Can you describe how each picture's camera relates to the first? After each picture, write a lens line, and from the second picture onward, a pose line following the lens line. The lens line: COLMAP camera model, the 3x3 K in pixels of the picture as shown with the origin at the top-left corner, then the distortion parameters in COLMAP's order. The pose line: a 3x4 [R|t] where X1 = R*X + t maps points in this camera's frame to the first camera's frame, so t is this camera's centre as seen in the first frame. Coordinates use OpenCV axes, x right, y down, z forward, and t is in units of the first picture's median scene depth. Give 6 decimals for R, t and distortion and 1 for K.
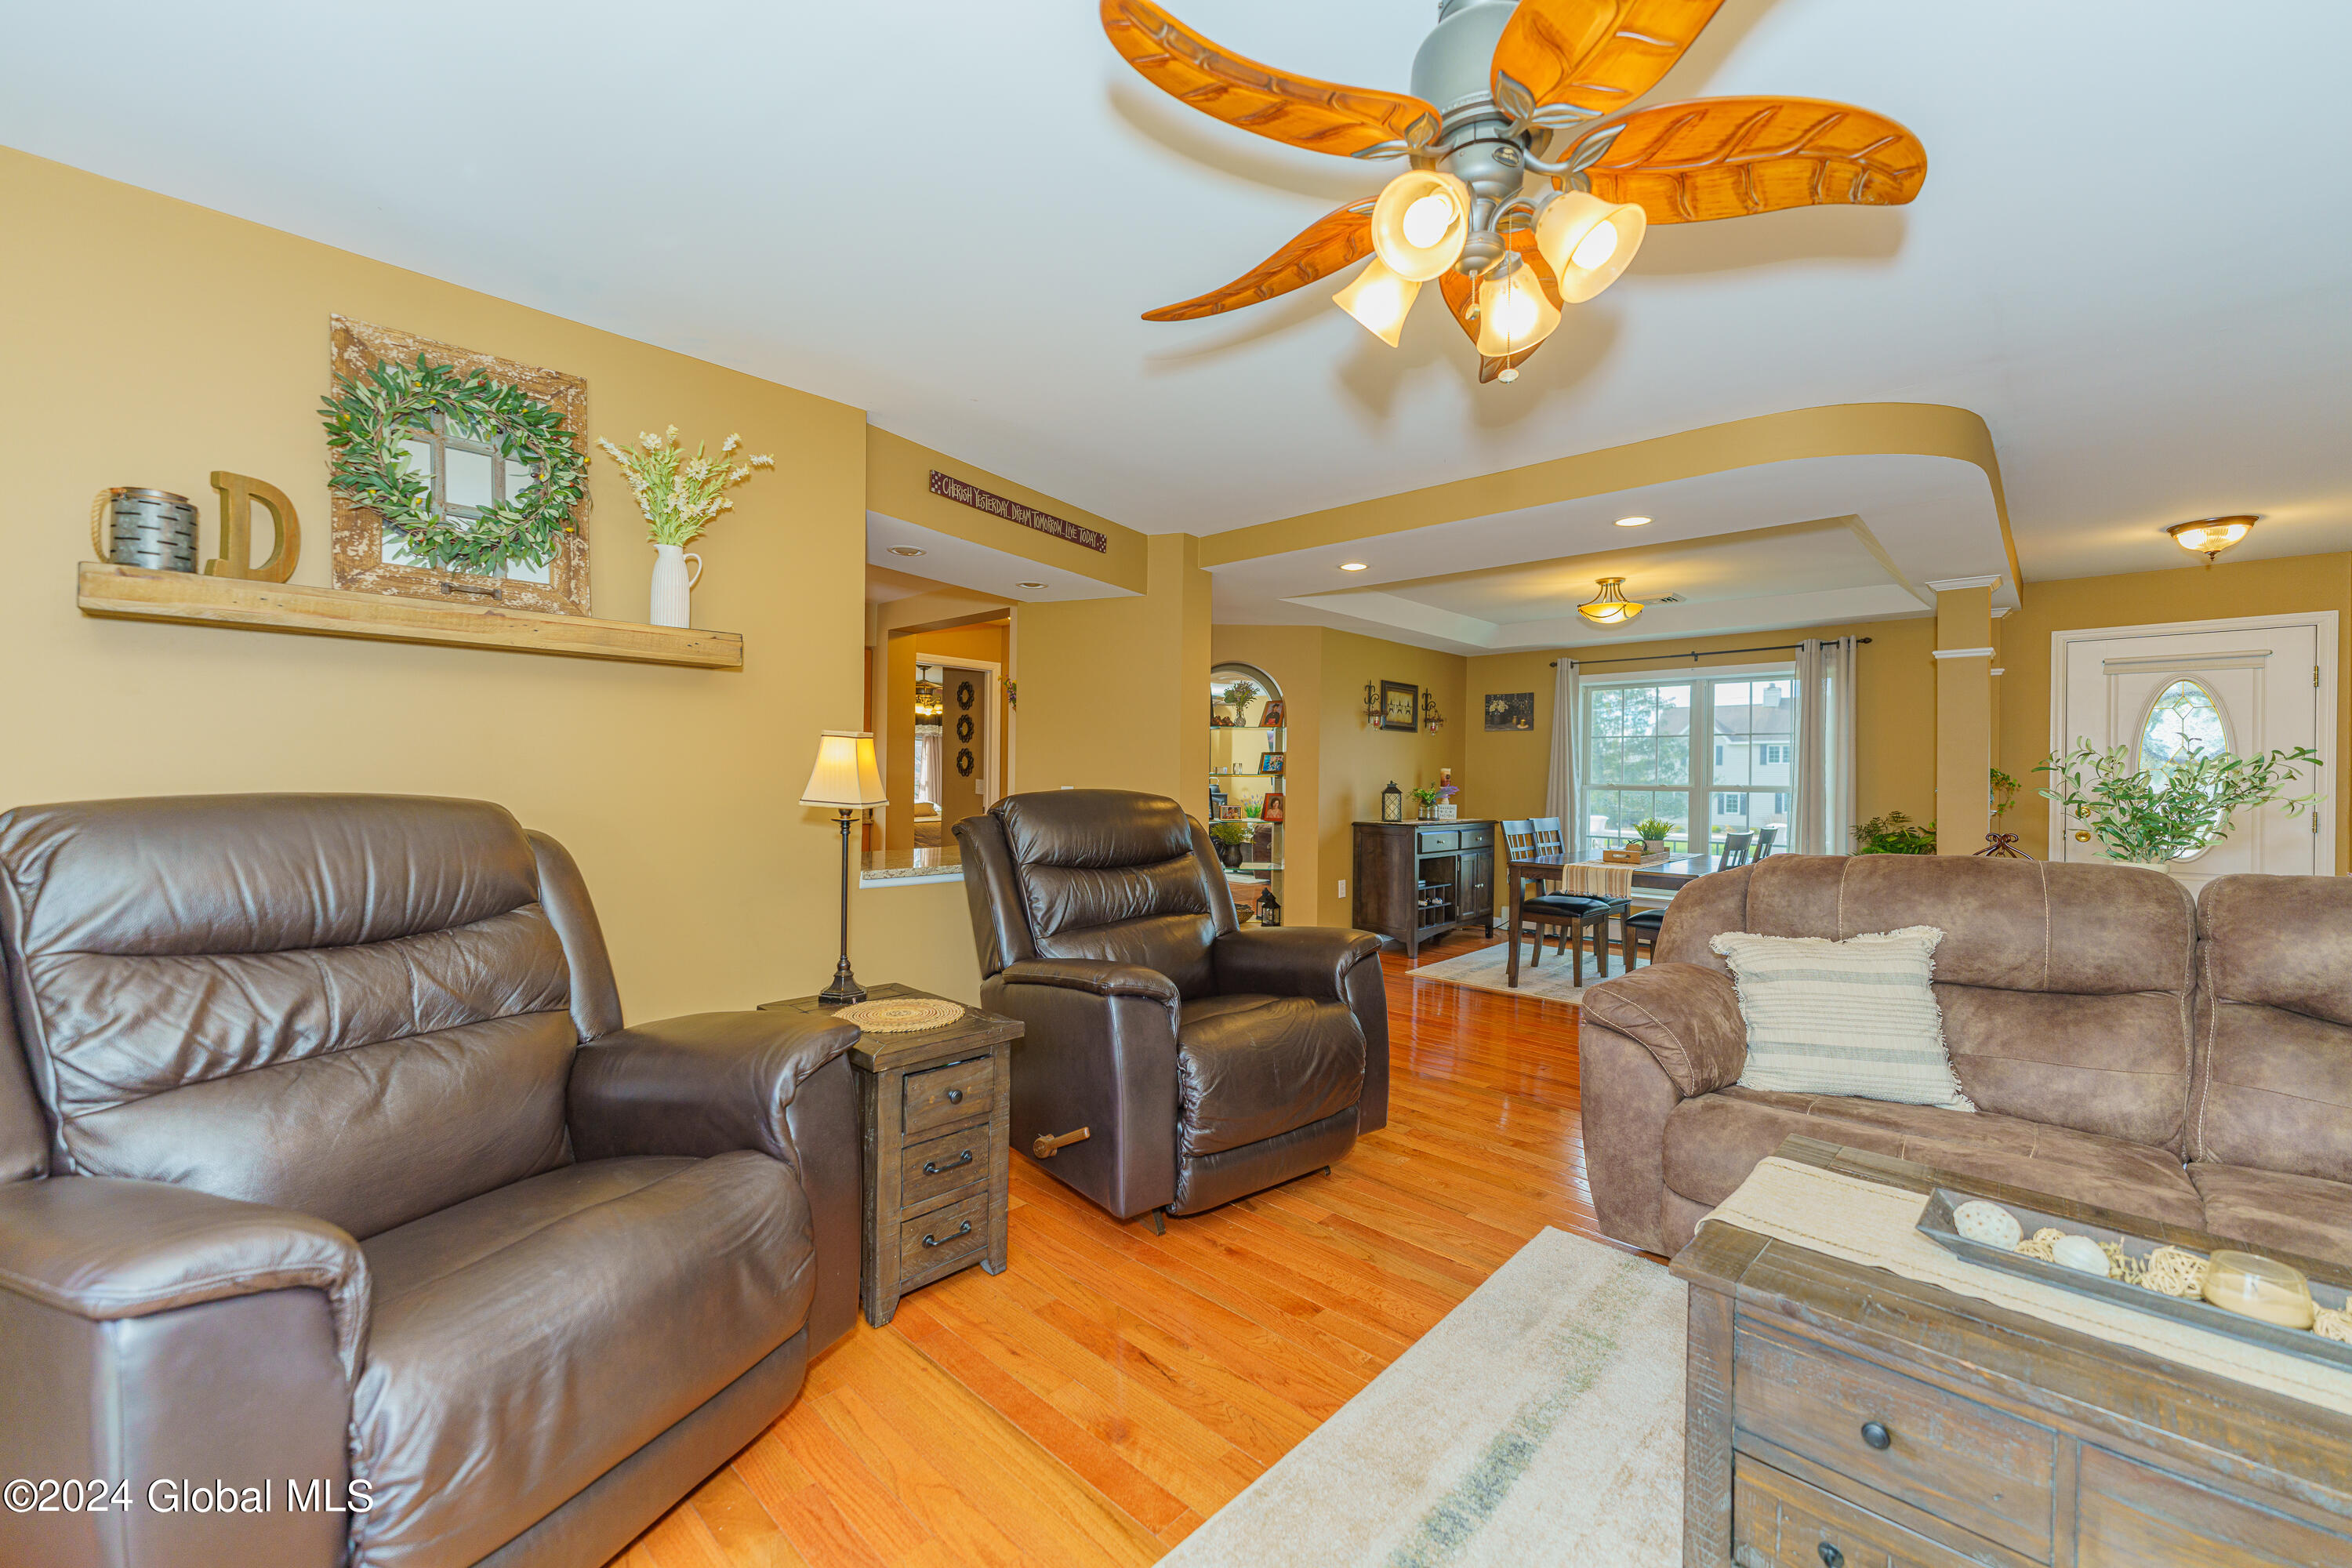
lens RADIAL K [[940.0, 0, 1173.7], [0, 940.0, 780.2], [0, 0, 1]] dist [0.015504, 0.001530]
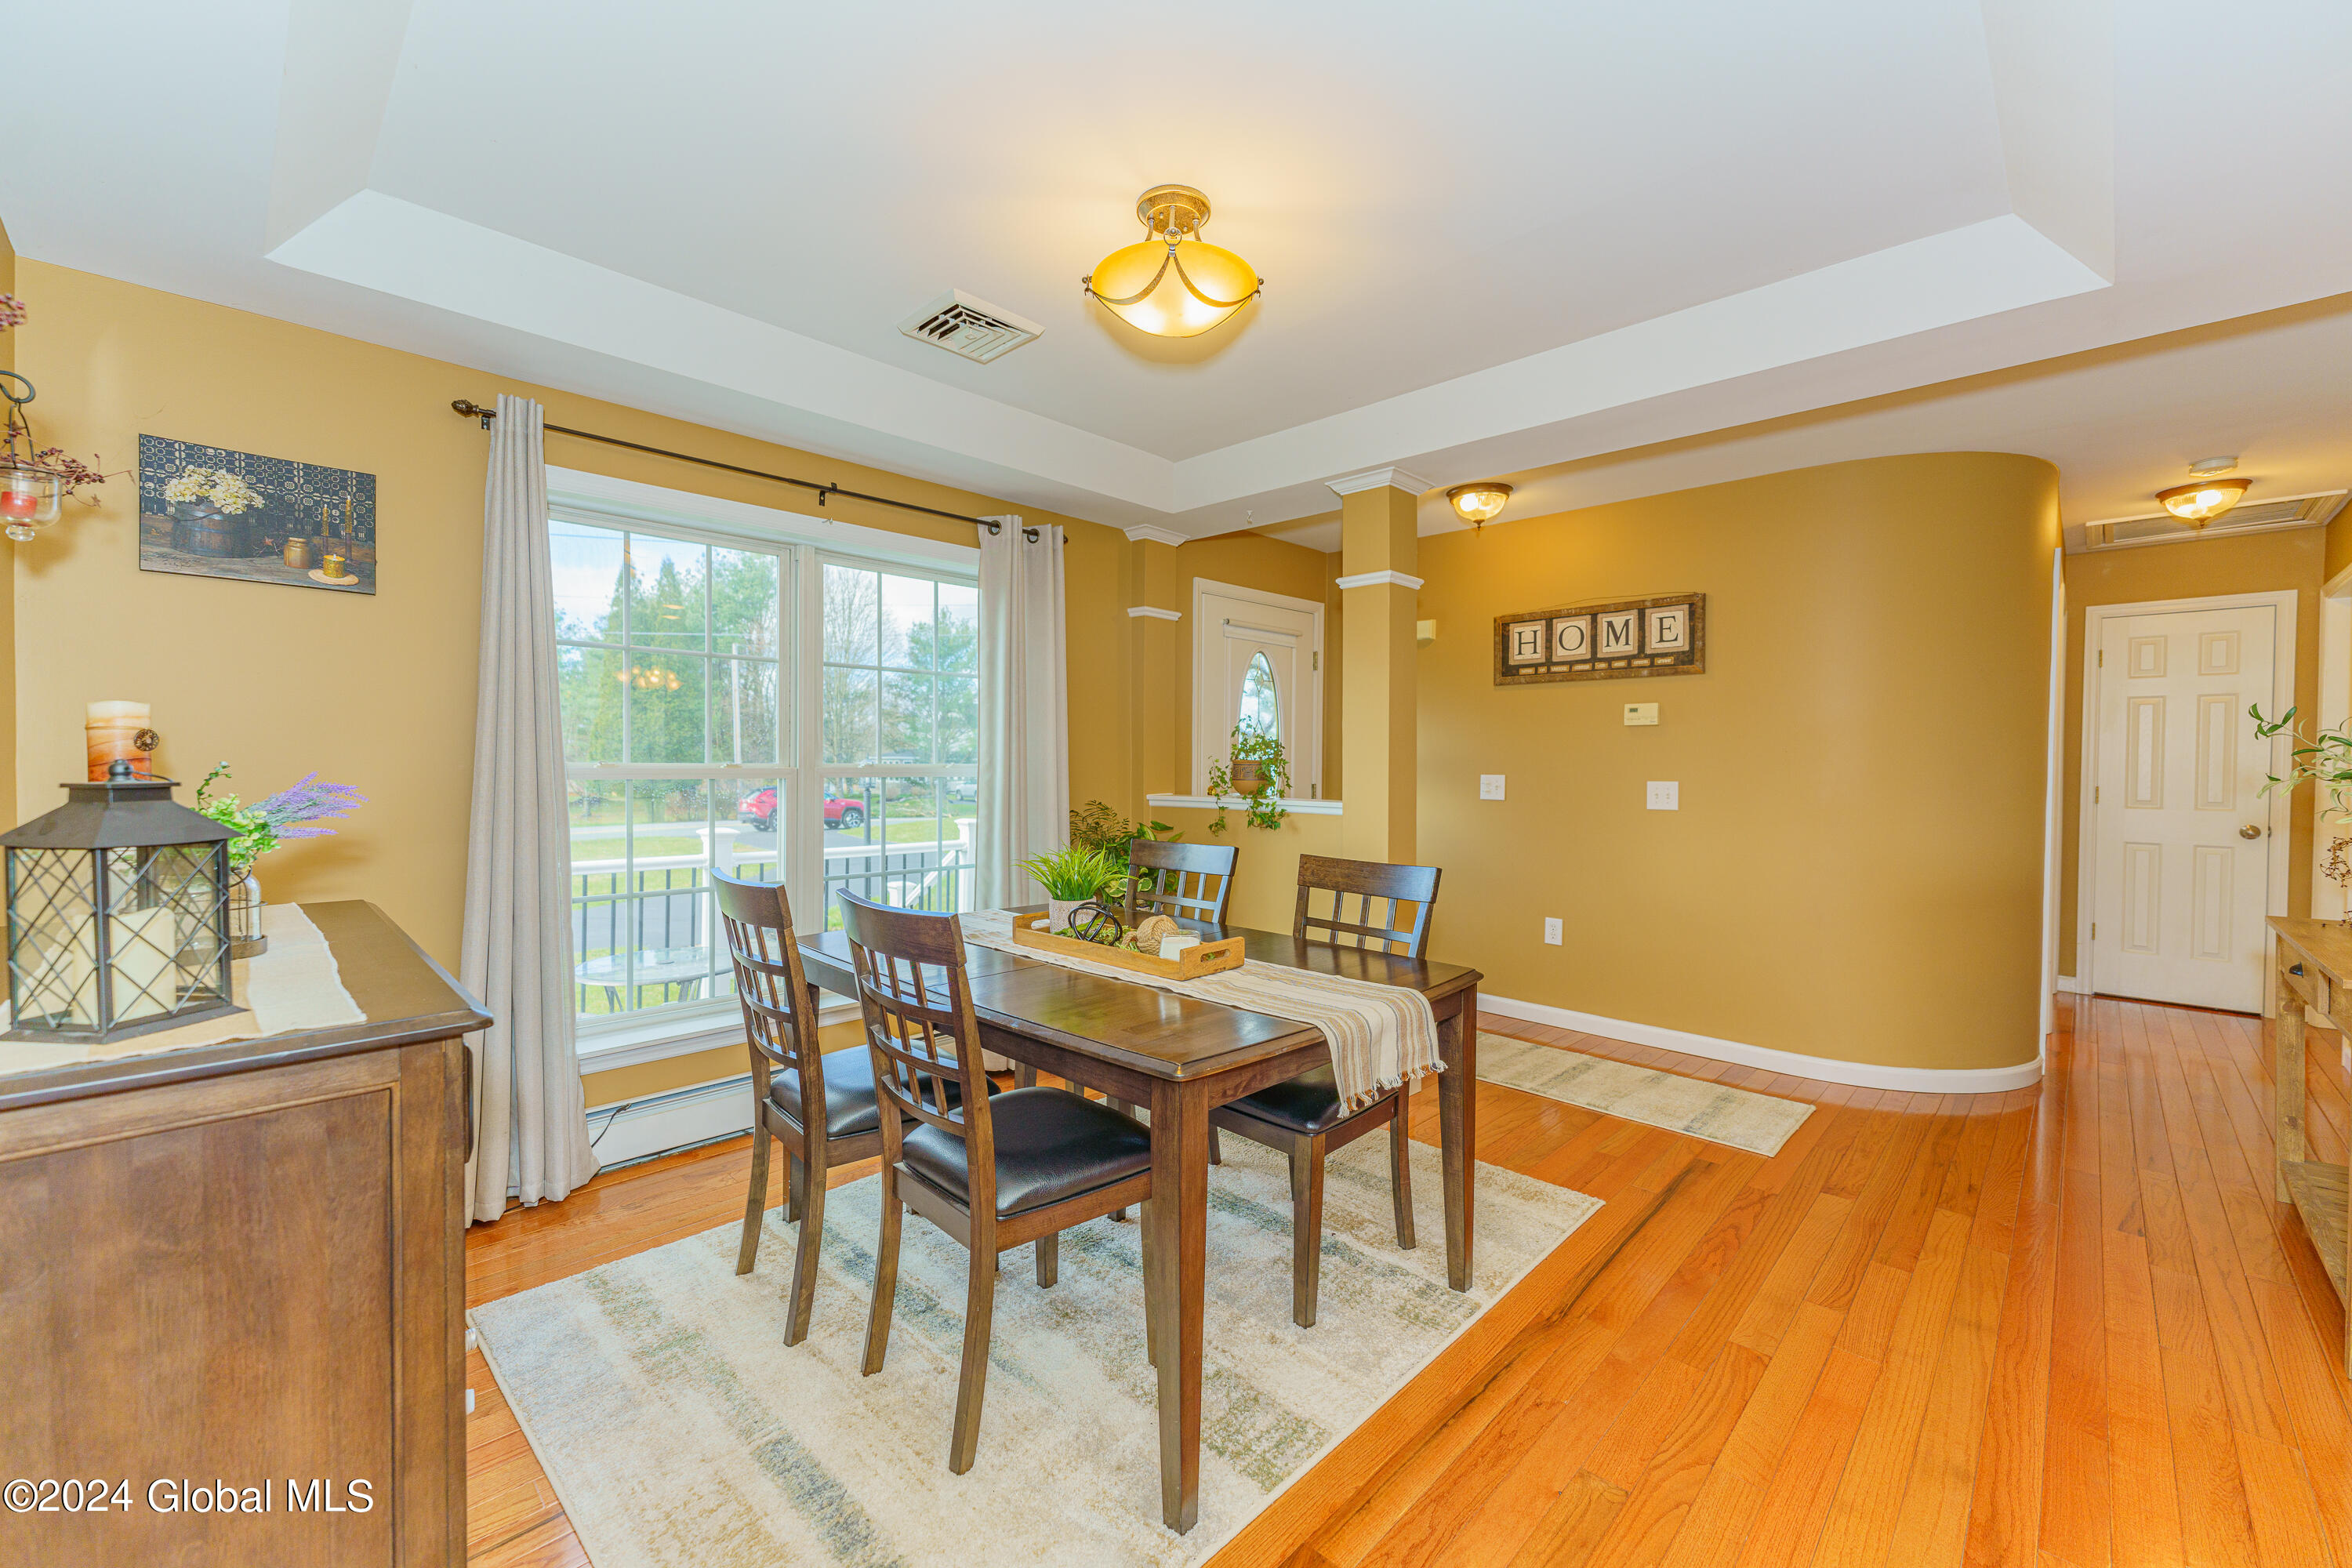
lens RADIAL K [[940.0, 0, 1150.7], [0, 940.0, 772.1], [0, 0, 1]] dist [0.015504, 0.001530]
pose [[0.020728, -0.024793, 0.999478, 0.068580], [-0.004353, 0.999681, 0.024888, -0.002804], [-0.999776, -0.004866, 0.020613, 0.781167]]
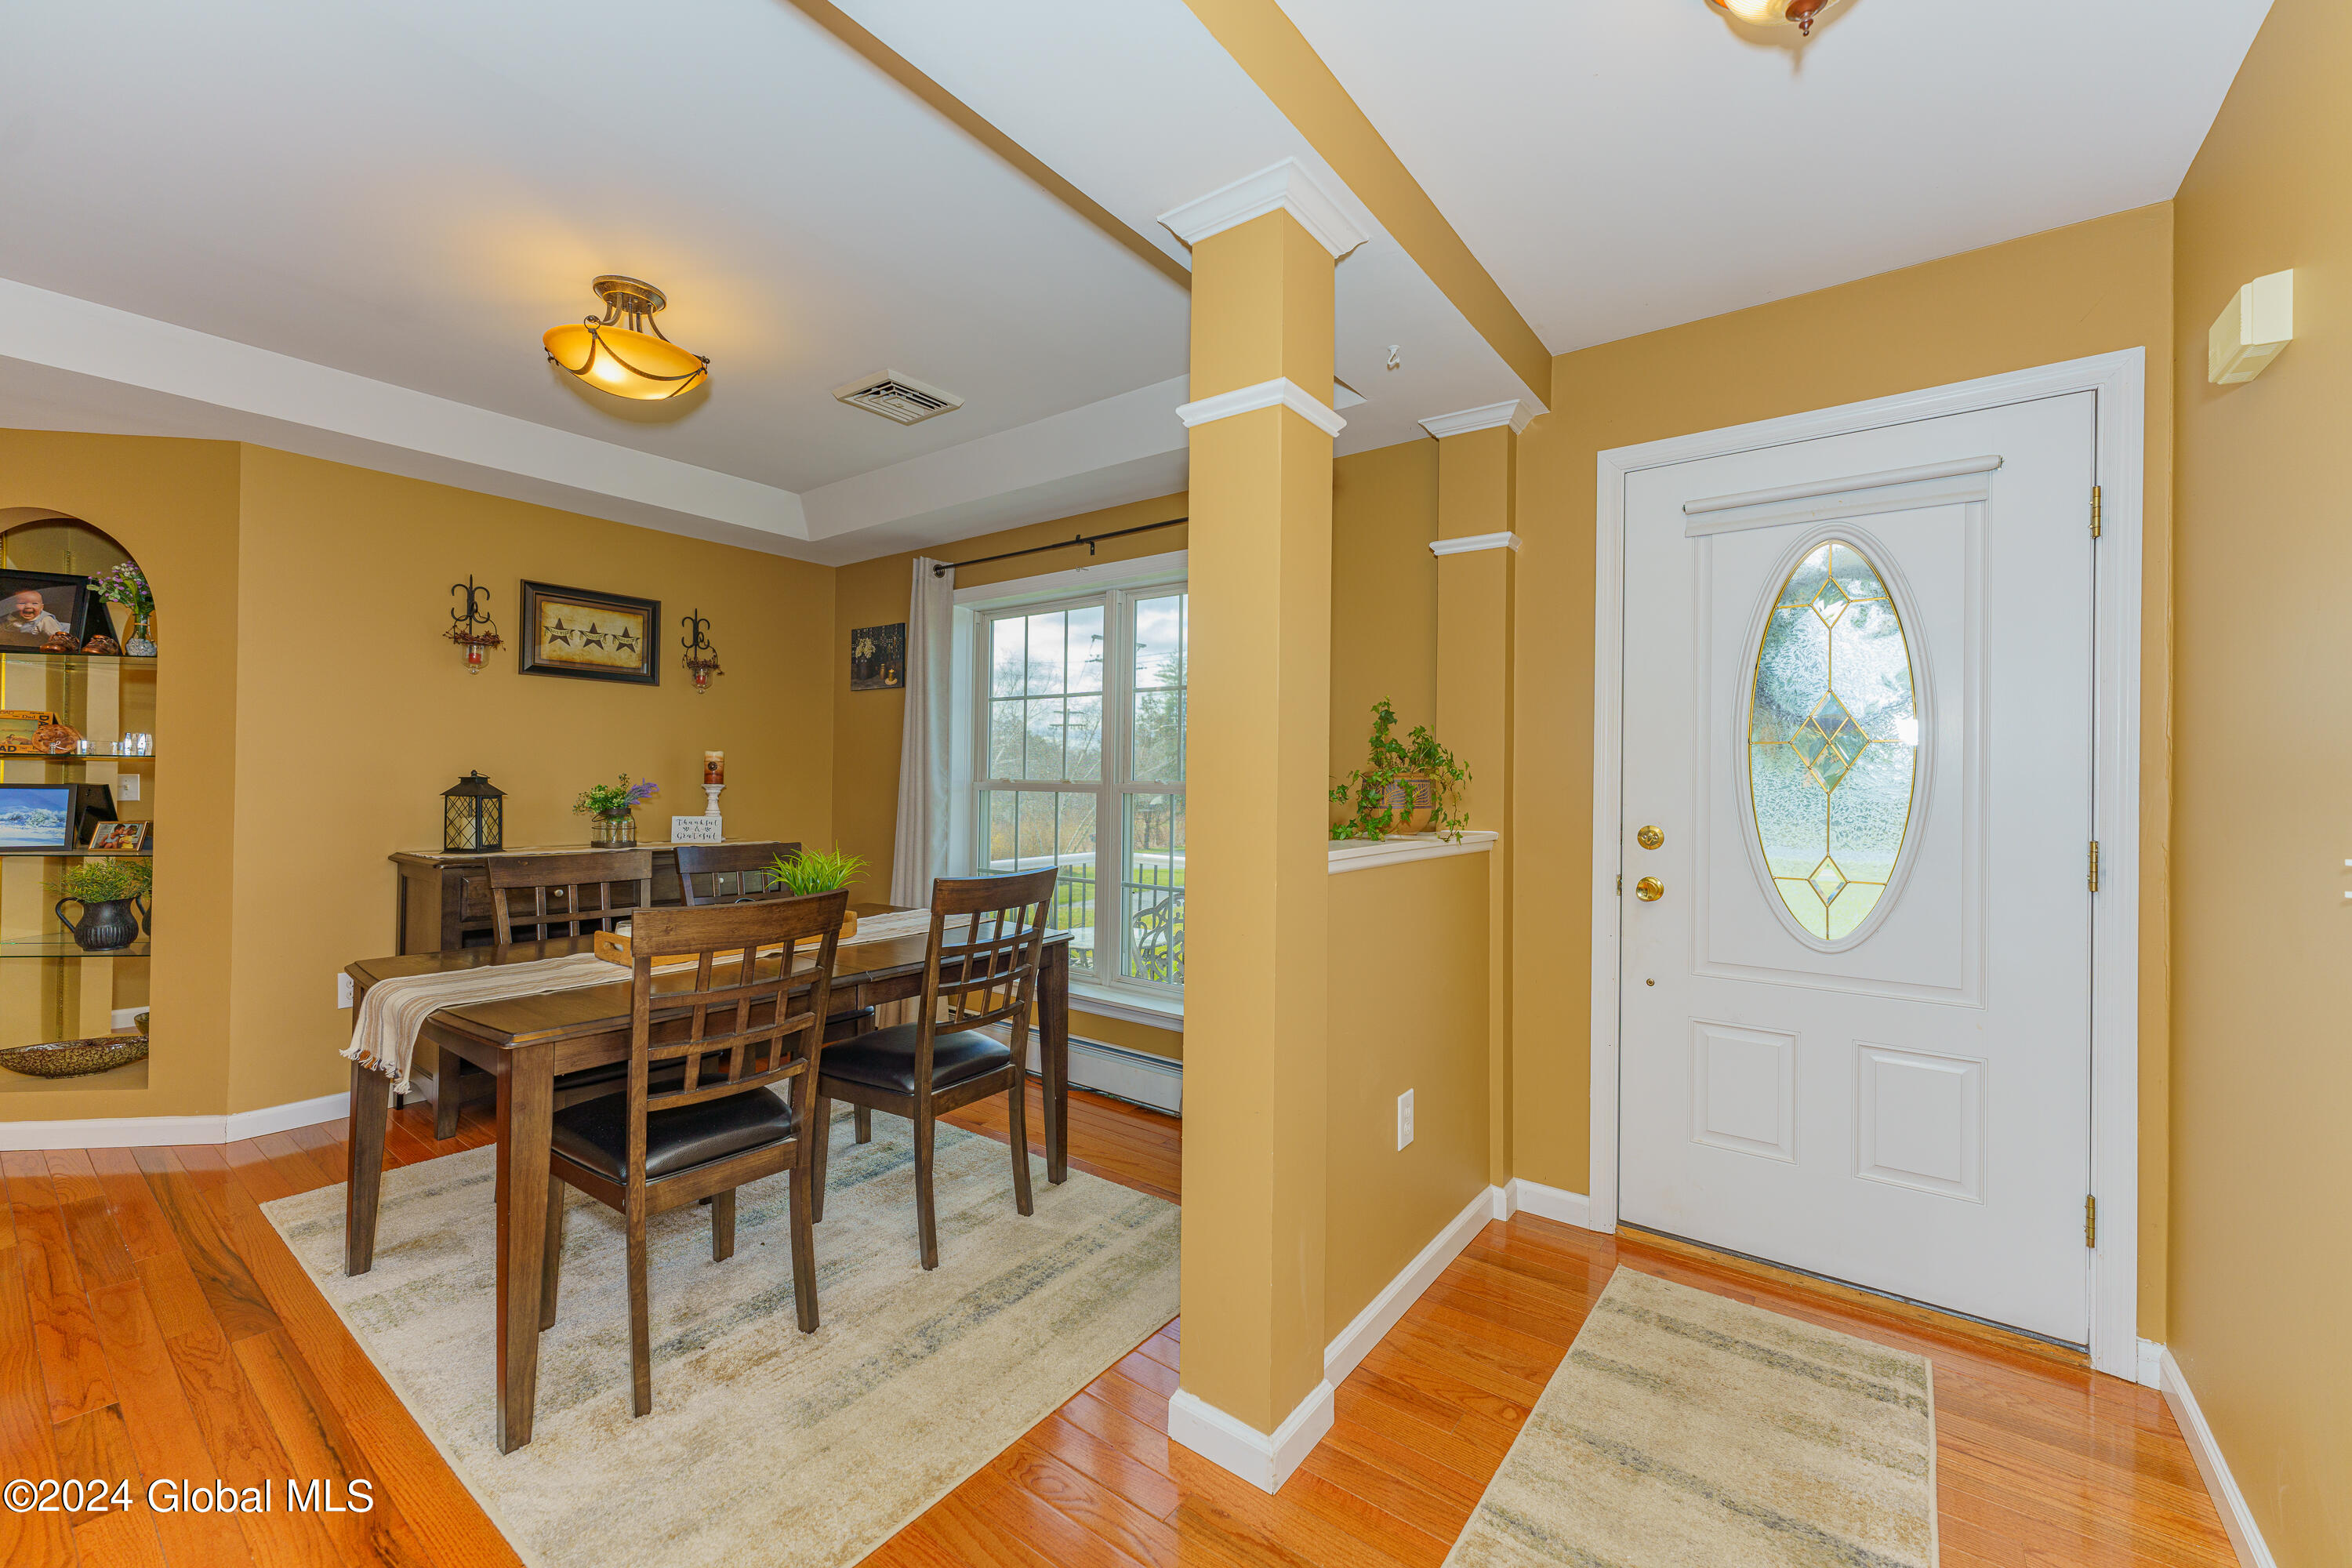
lens RADIAL K [[940.0, 0, 1154.7], [0, 940.0, 786.2], [0, 0, 1]] dist [0.015504, 0.001530]
pose [[0.994485, 0.000827, 0.104878, 0.506927], [-0.001209, 0.999993, 0.003579, 0.005844], [-0.104874, -0.003686, 0.994479, 0.433301]]
